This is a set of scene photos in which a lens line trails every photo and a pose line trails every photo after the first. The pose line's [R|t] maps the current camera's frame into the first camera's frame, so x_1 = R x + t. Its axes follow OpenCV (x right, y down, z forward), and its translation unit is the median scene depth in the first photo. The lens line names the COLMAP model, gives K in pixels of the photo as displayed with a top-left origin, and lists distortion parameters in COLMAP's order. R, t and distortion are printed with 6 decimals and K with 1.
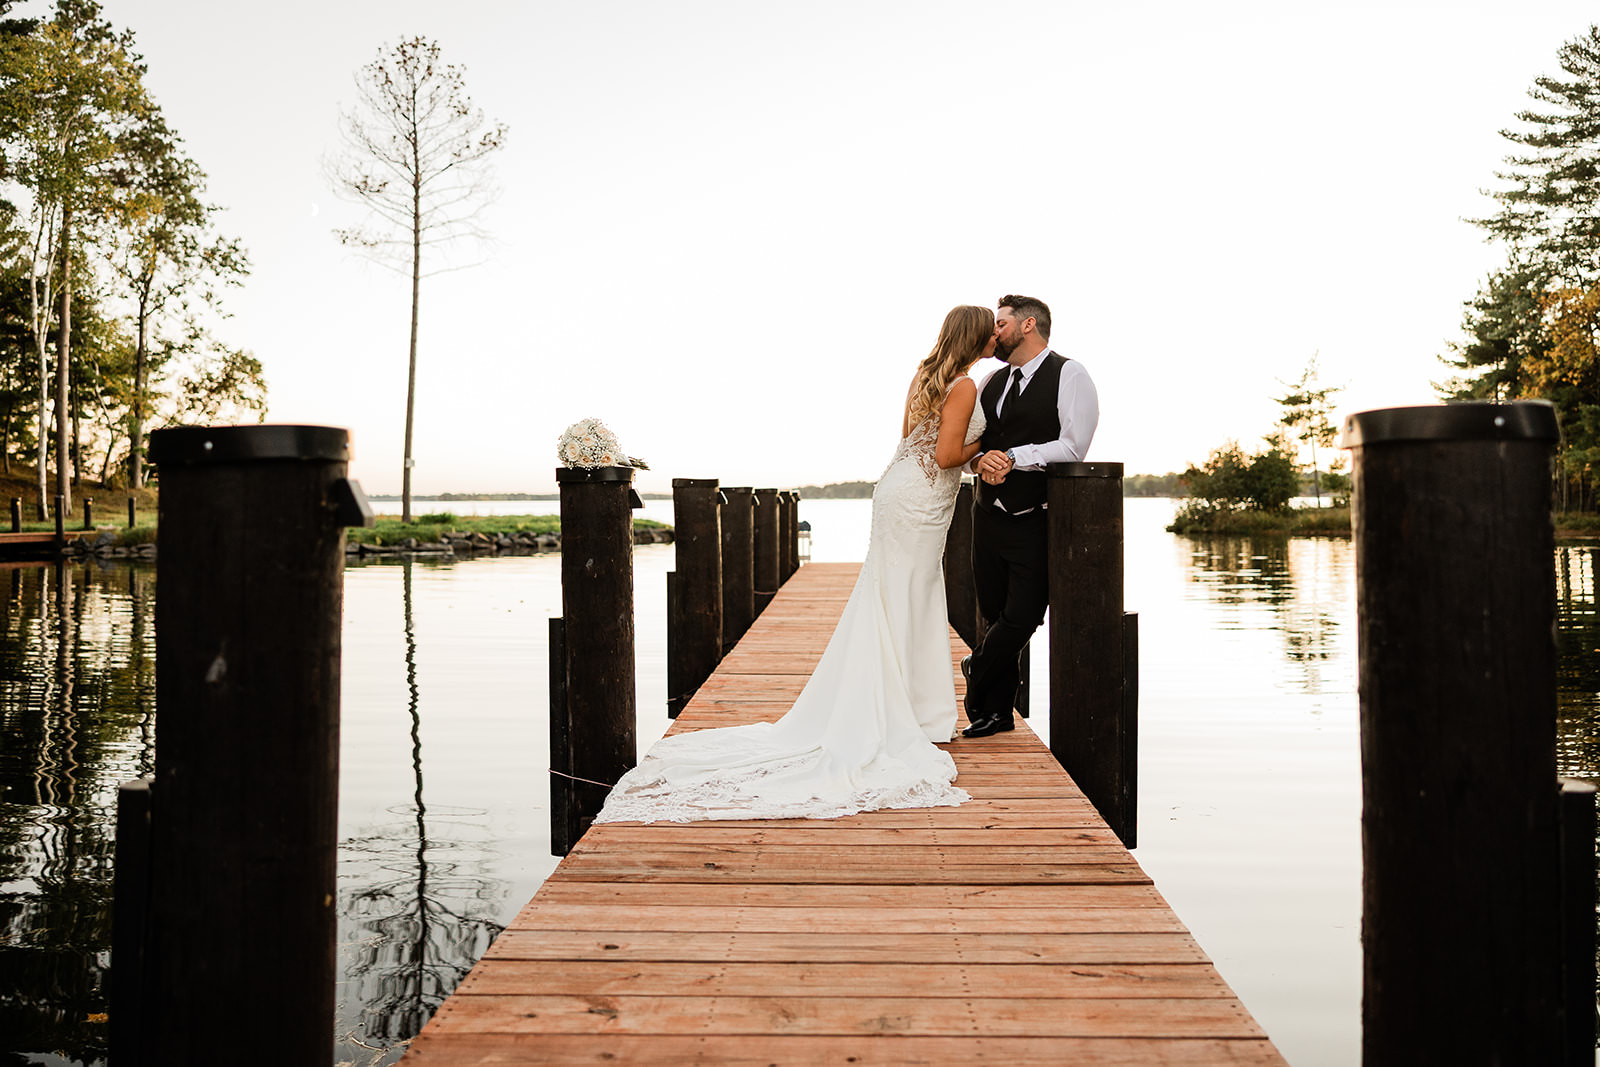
lens RADIAL K [[1255.1, 0, 800.0], [0, 1255.1, 533.5], [0, 0, 1]] dist [0.008448, 0.005620]
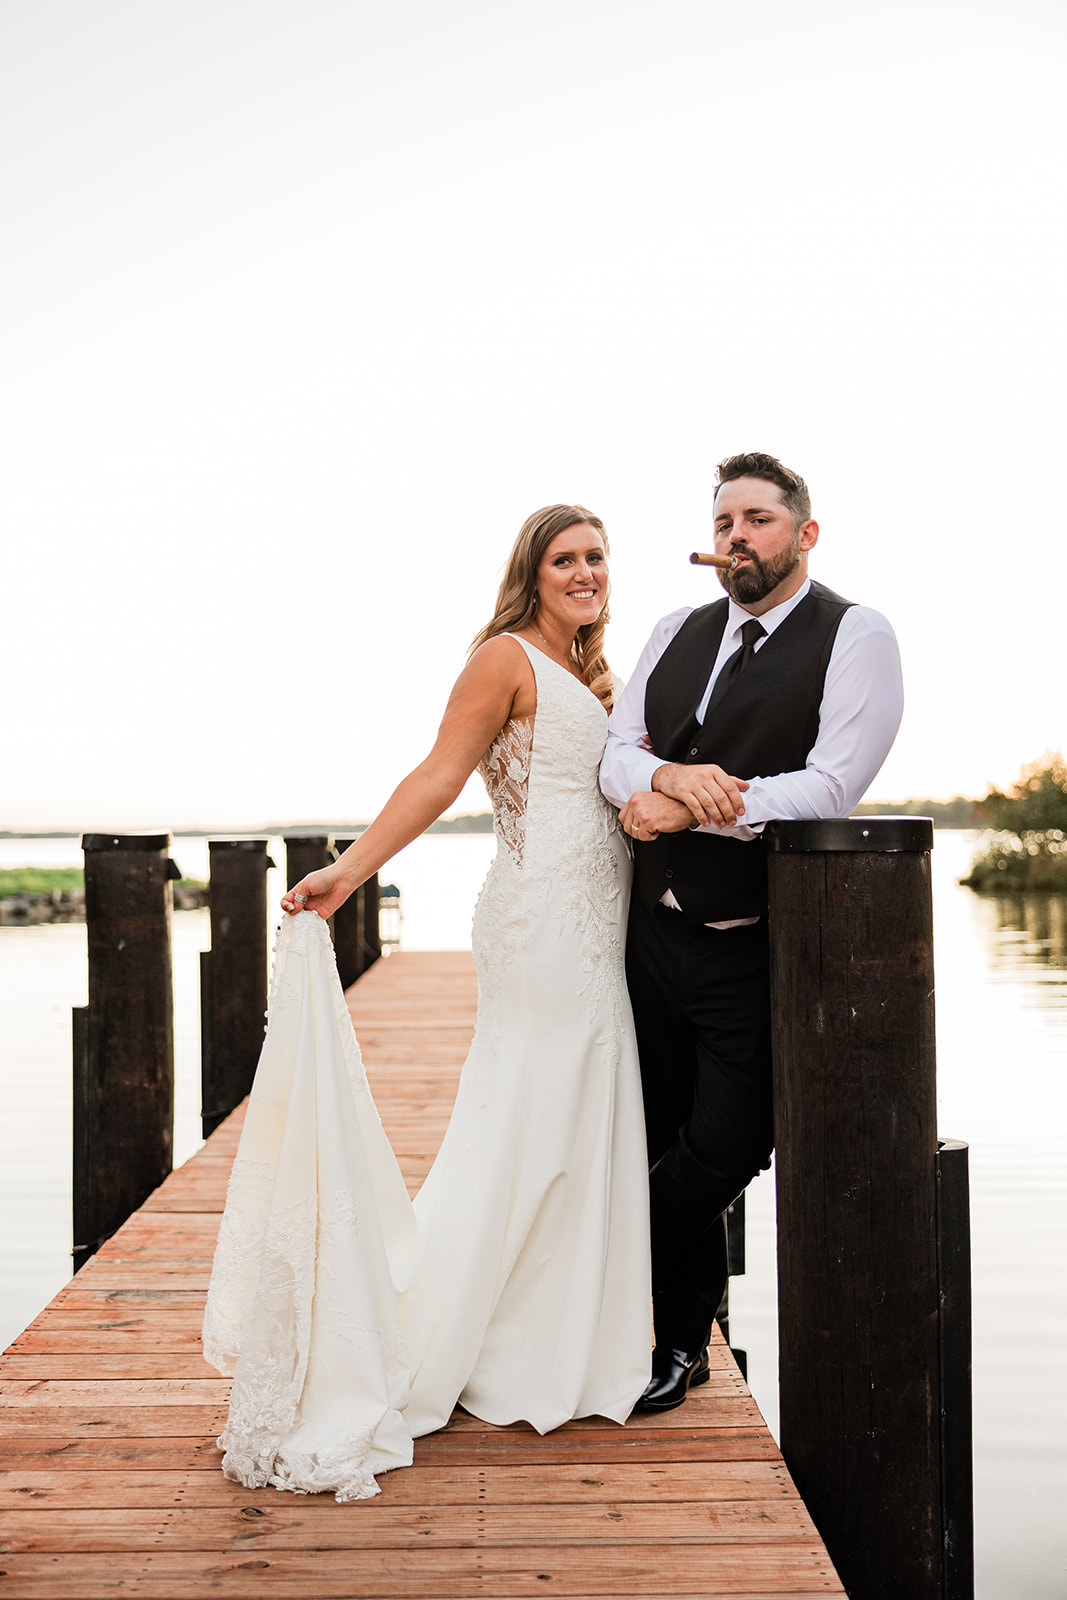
lens RADIAL K [[1834.0, 0, 491.9], [0, 1834.0, 805.3], [0, 0, 1]] dist [-0.003885, 0.013933]
pose [[0.999237, -0.004804, 0.038758, 0.023078], [0.006472, 0.999052, -0.043046, -0.010969], [-0.038514, 0.043264, 0.998321, 0.109461]]
